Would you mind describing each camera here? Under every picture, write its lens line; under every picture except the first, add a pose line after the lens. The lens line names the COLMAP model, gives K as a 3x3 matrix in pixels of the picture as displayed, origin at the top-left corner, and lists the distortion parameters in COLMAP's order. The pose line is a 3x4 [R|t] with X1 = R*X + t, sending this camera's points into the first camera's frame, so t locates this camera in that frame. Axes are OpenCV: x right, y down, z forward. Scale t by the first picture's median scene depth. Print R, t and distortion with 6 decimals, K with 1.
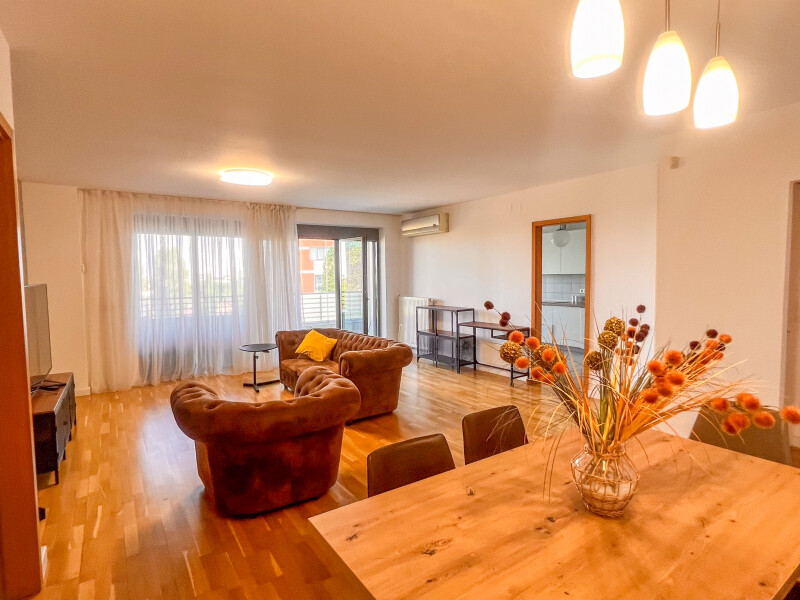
lens RADIAL K [[429.5, 0, 400.0], [0, 429.5, 300.0], [0, 0, 1]] dist [0.003218, -0.000007]
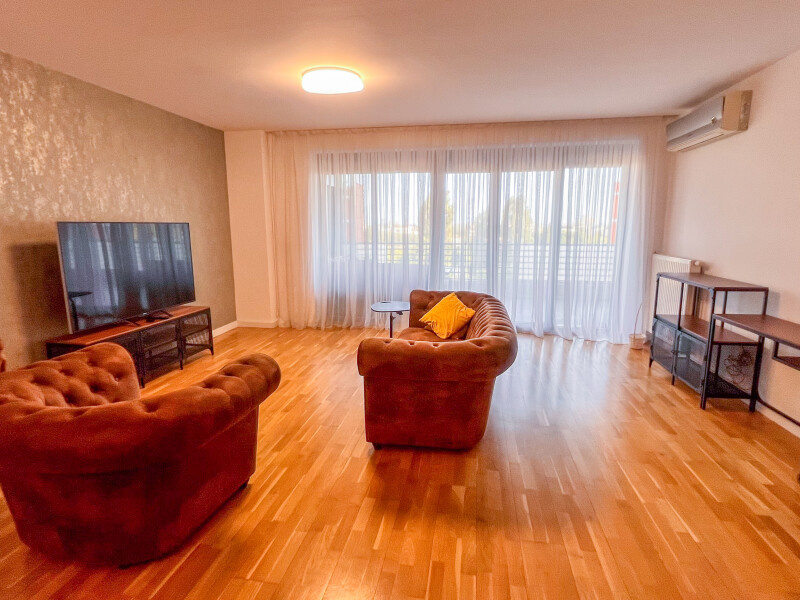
lens RADIAL K [[429.5, 0, 400.0], [0, 429.5, 300.0], [0, 0, 1]] dist [0.003218, -0.000007]
pose [[0.723080, 0.128731, -0.678663, 0.203743], [-0.048335, 0.989503, 0.136193, -0.012336], [0.689071, -0.065675, 0.721712, 0.373513]]
